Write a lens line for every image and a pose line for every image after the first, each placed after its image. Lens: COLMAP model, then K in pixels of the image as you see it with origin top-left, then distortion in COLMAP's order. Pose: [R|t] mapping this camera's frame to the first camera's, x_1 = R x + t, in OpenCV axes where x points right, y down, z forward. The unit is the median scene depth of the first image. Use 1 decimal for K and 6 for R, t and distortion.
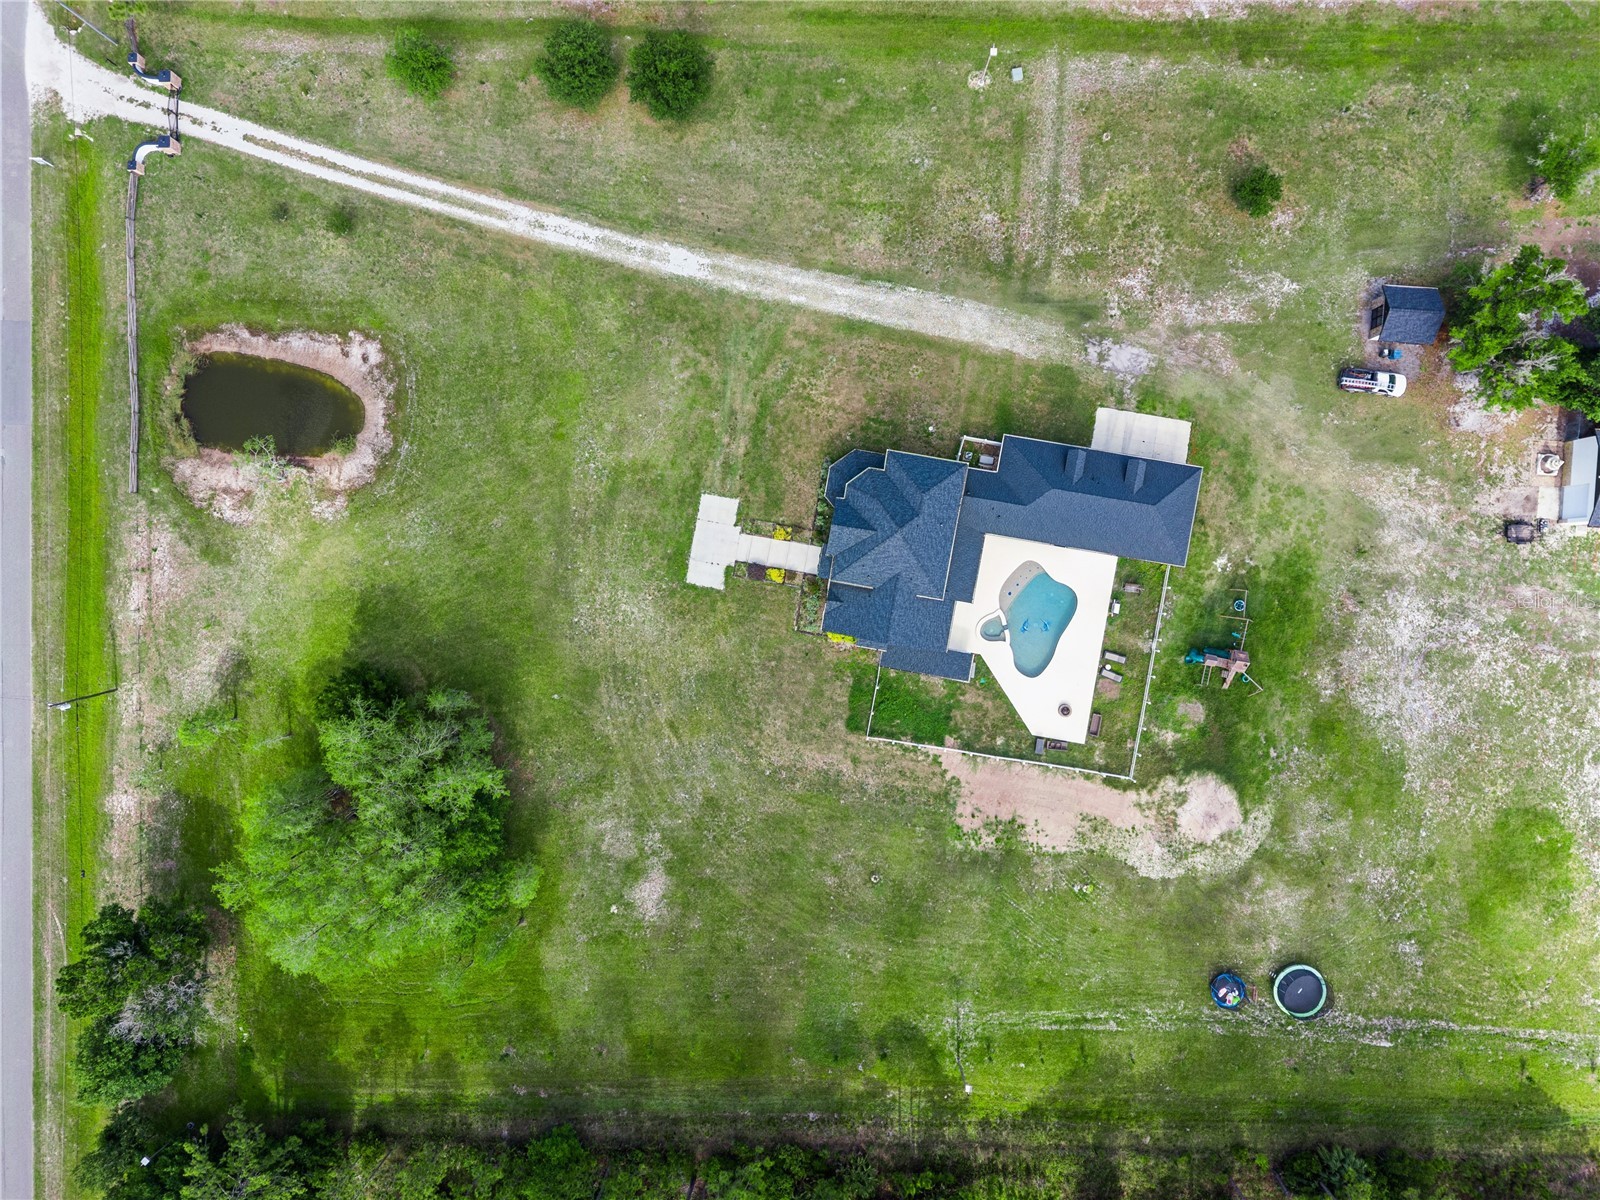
lens RADIAL K [[1066.2, 0, 800.0], [0, 1066.2, 600.0], [0, 0, 1]] dist [0.000385, -0.001729]
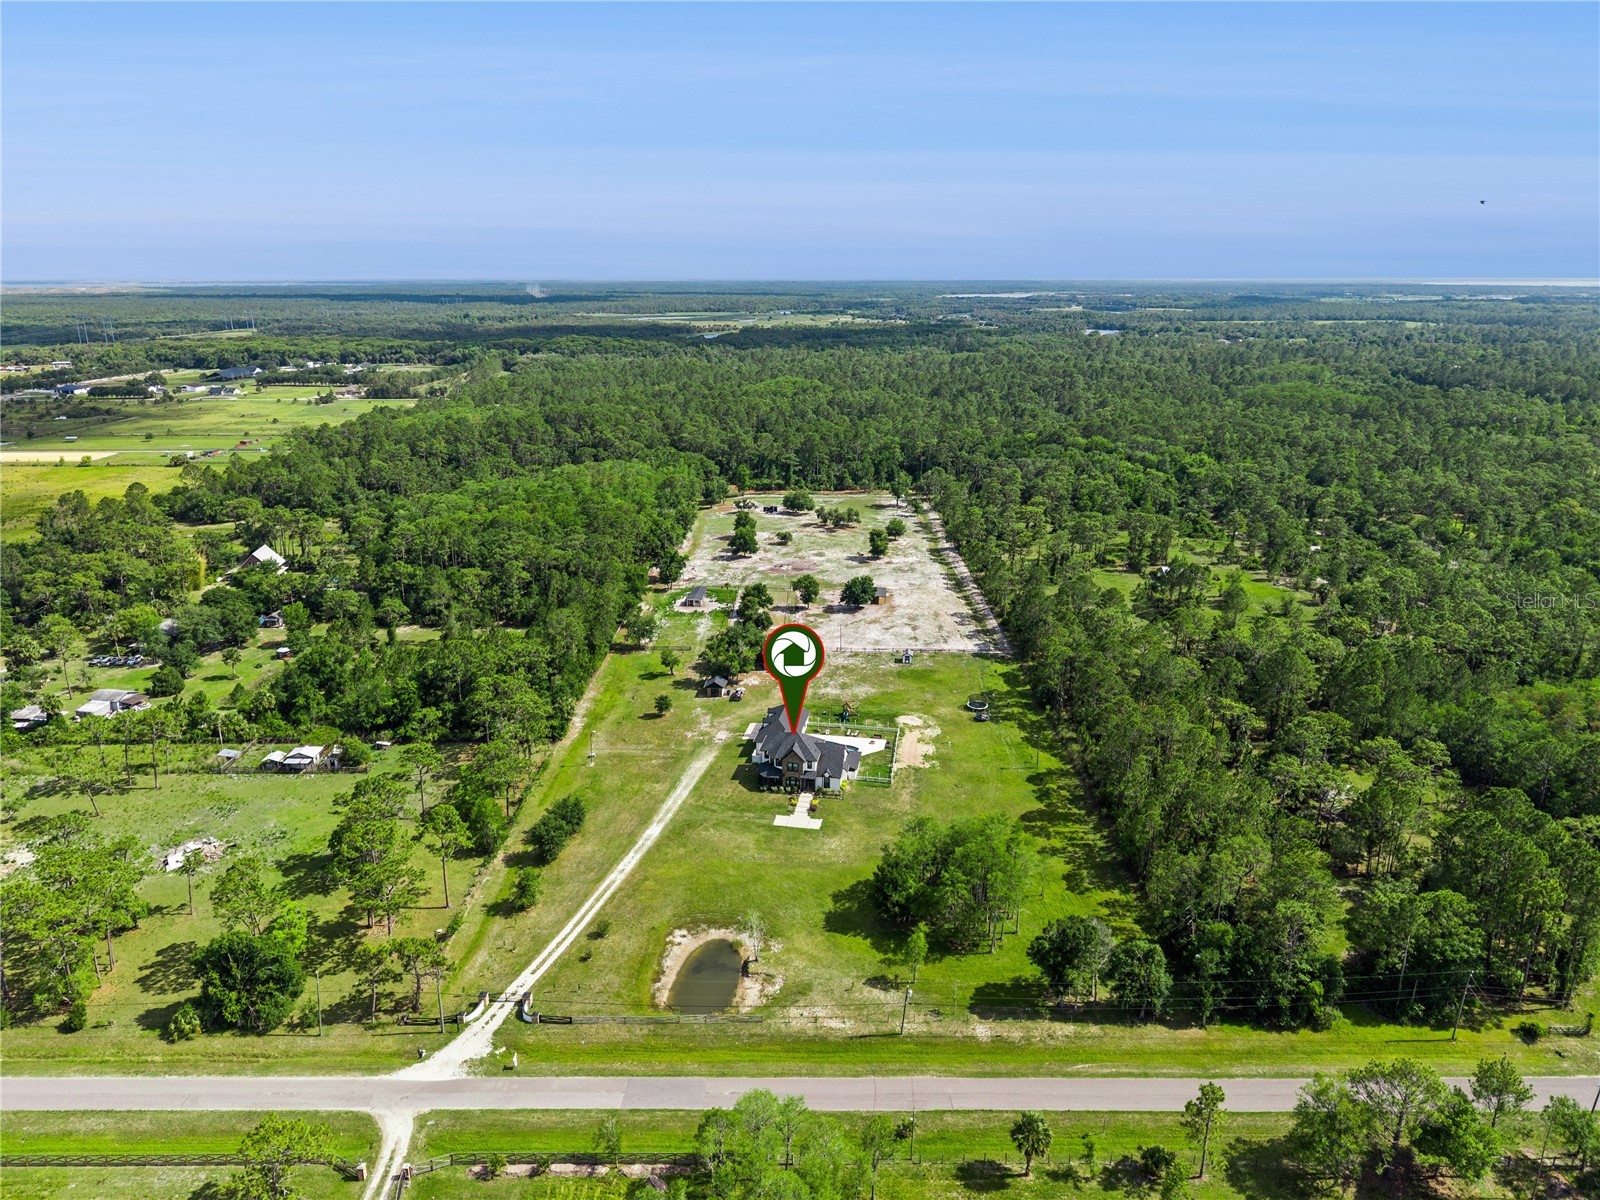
lens RADIAL K [[1066.2, 0, 800.0], [0, 1066.2, 600.0], [0, 0, 1]] dist [0.000385, -0.001729]
pose [[0.003241, -0.276713, 0.960947, -1.863146], [0.999952, -0.007993, -0.005674, -0.037377], [0.009251, 0.960919, 0.276674, 0.065276]]
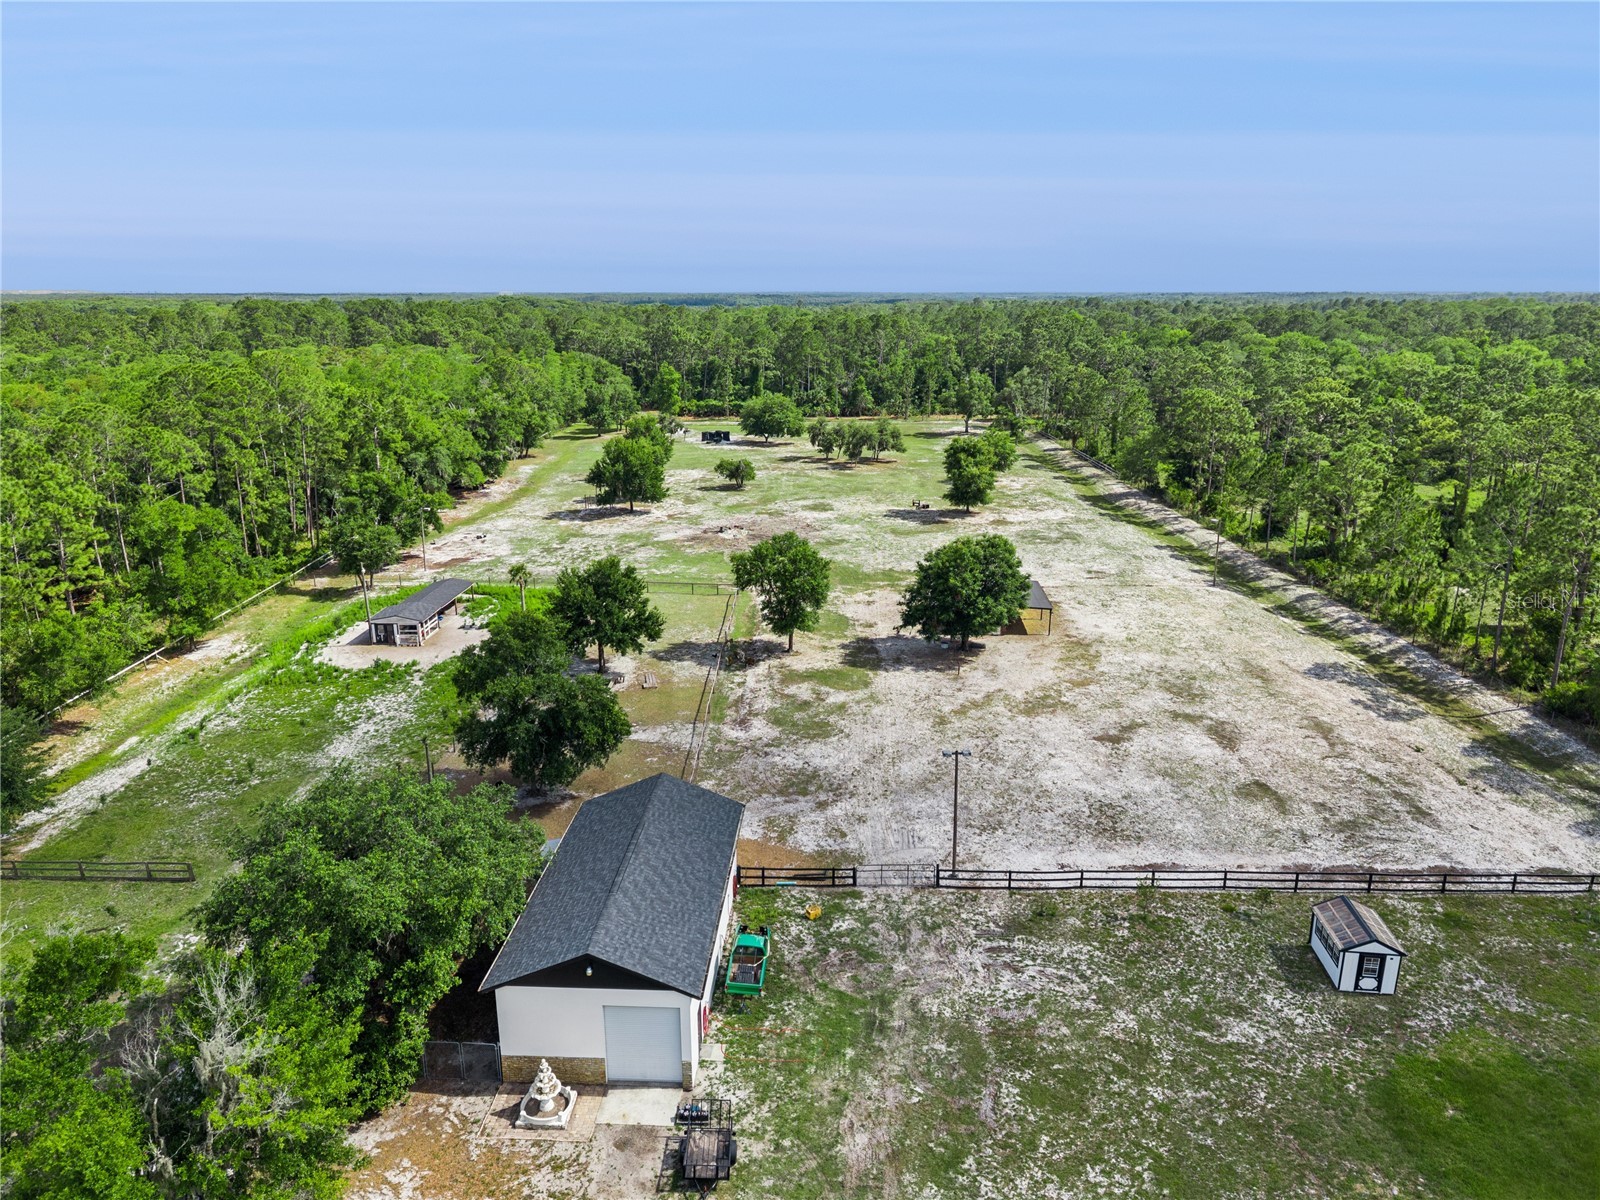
lens RADIAL K [[1066.2, 0, 800.0], [0, 1066.2, 600.0], [0, 0, 1]] dist [0.000385, -0.001729]
pose [[-0.010179, -0.261365, 0.965186, 0.349442], [0.999897, -0.012437, 0.007177, -0.028988], [0.010128, 0.965160, 0.261465, 0.698609]]
